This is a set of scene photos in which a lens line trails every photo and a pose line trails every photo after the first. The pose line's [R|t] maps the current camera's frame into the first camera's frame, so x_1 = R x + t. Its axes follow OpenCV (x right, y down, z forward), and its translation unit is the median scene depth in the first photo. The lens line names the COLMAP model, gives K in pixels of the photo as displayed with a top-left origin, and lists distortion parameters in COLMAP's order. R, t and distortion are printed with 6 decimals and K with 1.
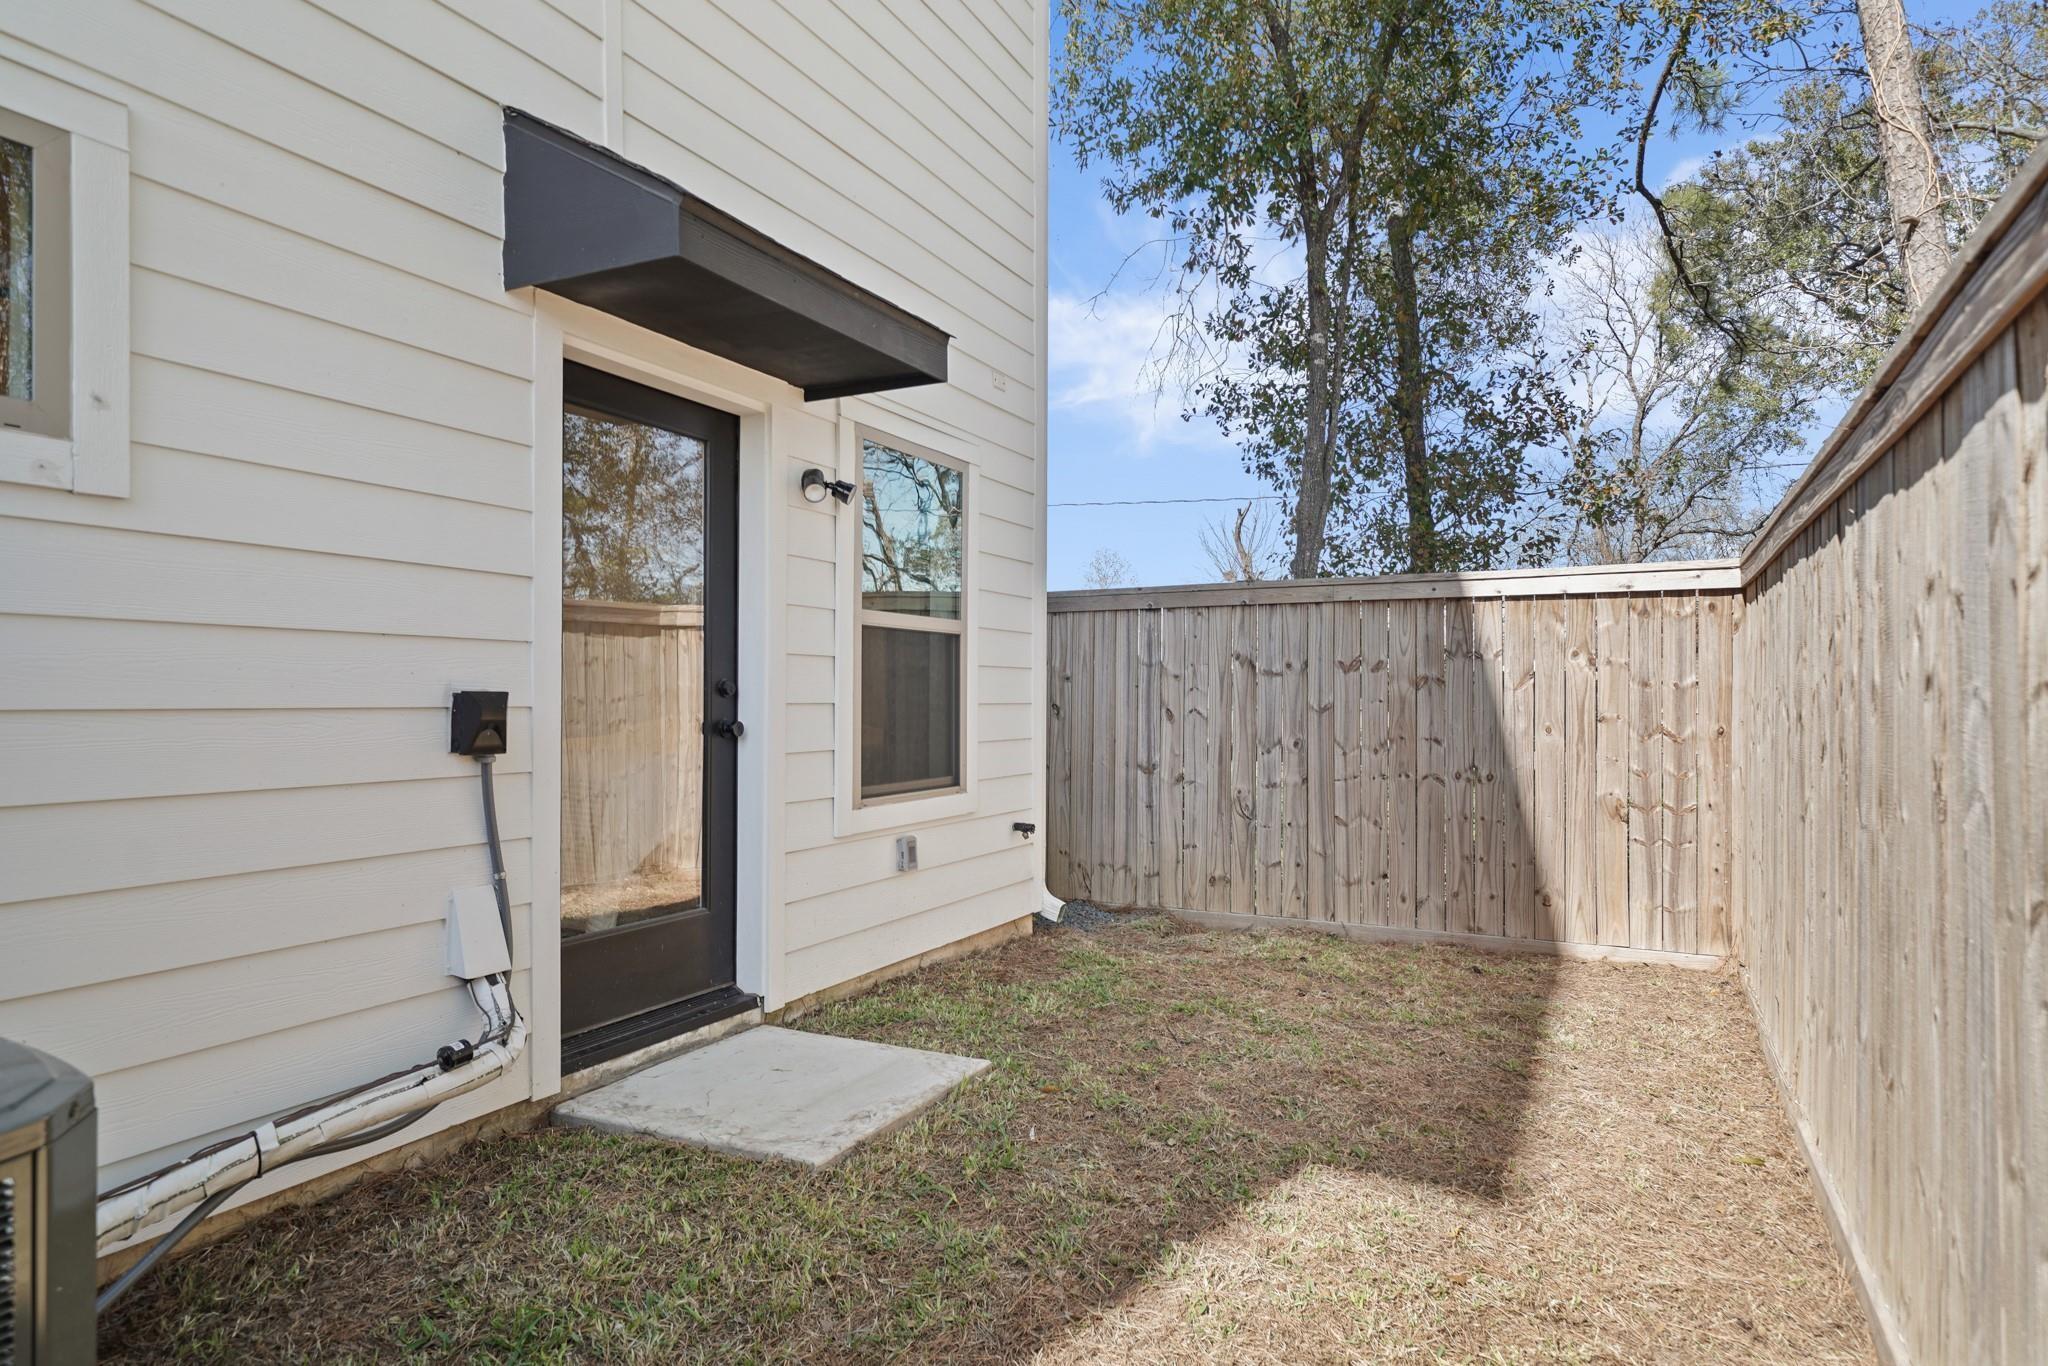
lens RADIAL K [[1185.5, 0, 1023.7], [0, 1185.5, 690.8], [0, 0, 1]] dist [-0.000191, 0.000005]
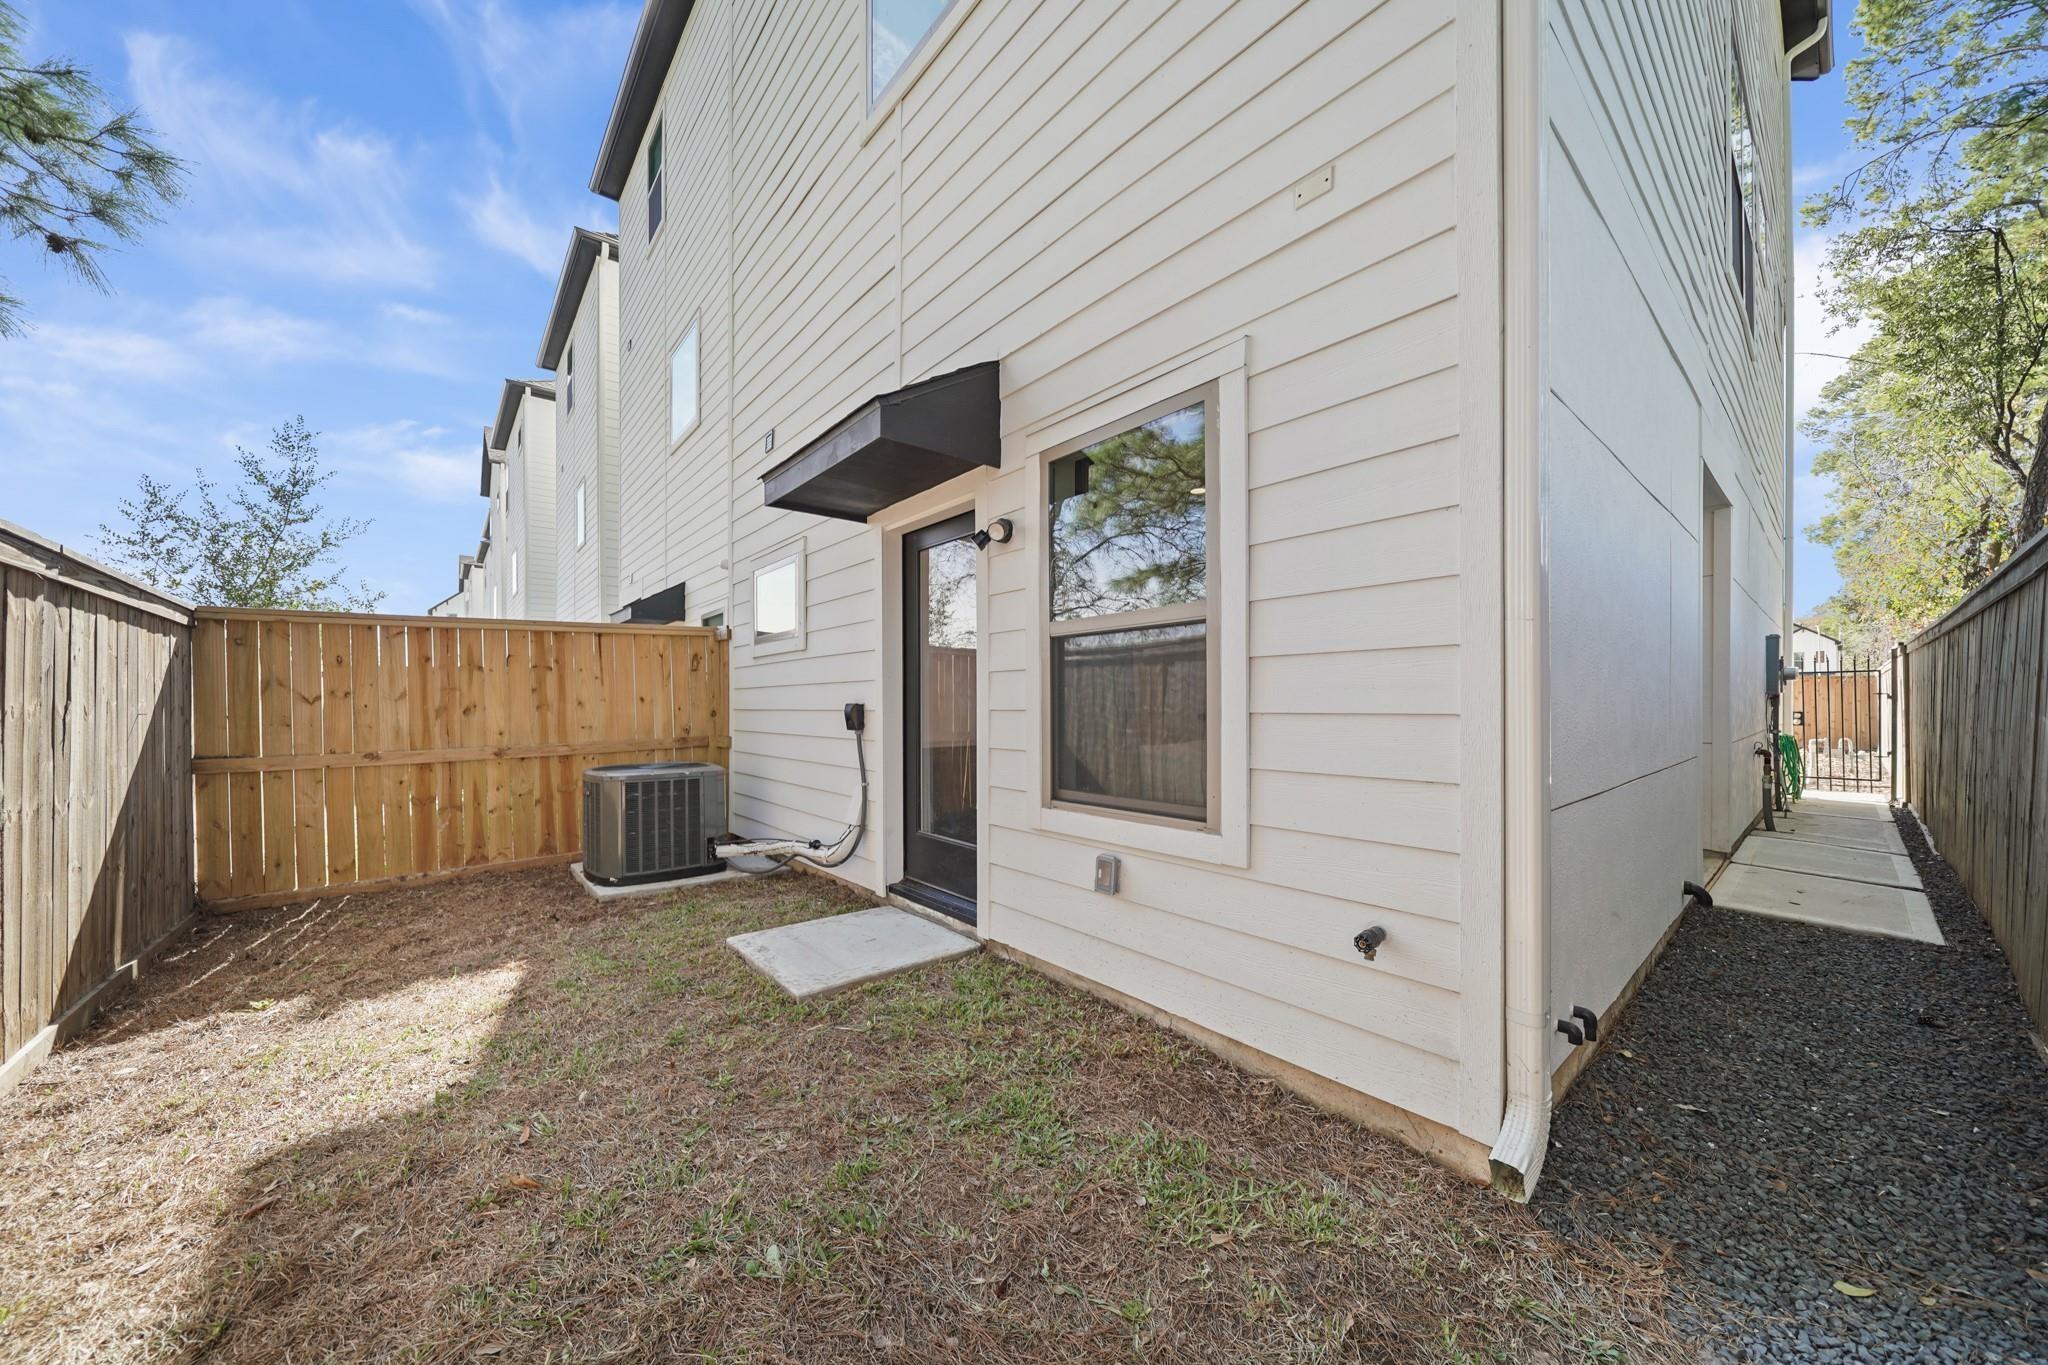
lens RADIAL K [[707.5, 0, 1024.7], [0, 707.5, 700.0], [0, 0, 1]] dist [-0.002458, -0.001079]
pose [[-0.394331, -0.003340, -0.918962, 0.493711], [0.009401, 0.999926, -0.007668, 0.006408], [0.918920, -0.011662, -0.394271, 1.322132]]
